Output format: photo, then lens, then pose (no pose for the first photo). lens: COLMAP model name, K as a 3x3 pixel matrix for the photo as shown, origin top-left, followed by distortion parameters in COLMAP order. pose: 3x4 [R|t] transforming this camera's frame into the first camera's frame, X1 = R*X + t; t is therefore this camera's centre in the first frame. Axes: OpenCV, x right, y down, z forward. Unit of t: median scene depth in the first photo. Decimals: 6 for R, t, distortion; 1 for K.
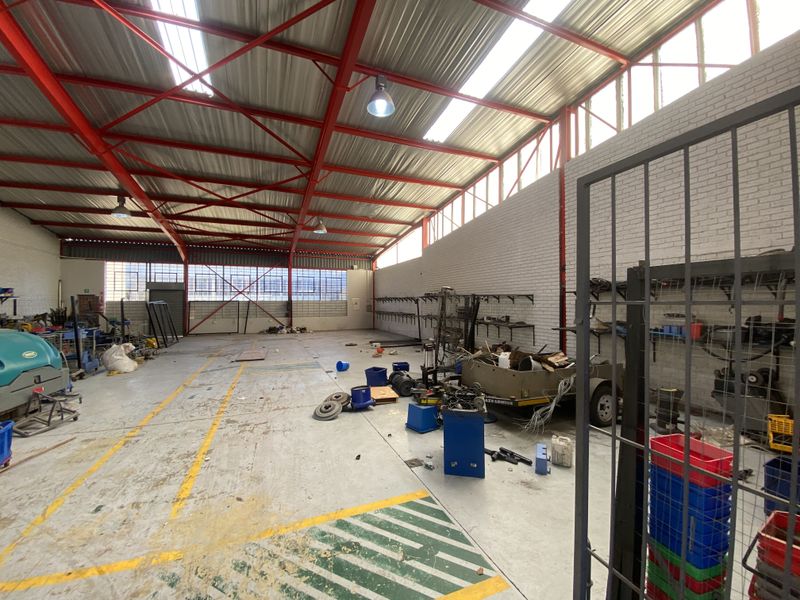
lens RADIAL K [[324.9, 0, 397.5], [0, 324.9, 298.4], [0, 0, 1]] dist [0.029561, -0.023609]
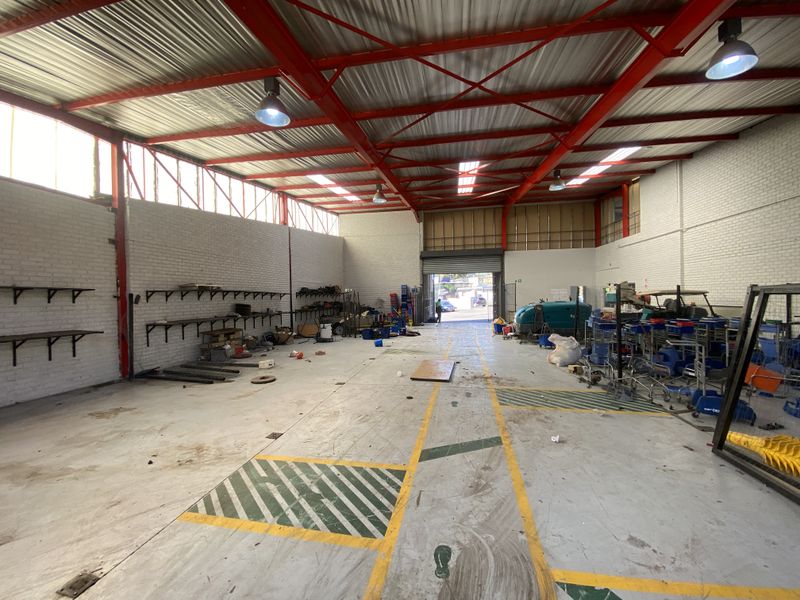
lens RADIAL K [[324.9, 0, 397.5], [0, 324.9, 298.4], [0, 0, 1]] dist [0.029561, -0.023609]
pose [[-0.849162, 0.011857, 0.527999, -0.960327], [0.010921, 0.999928, -0.004892, 0.027142], [-0.528020, 0.001613, -0.849231, 2.108409]]
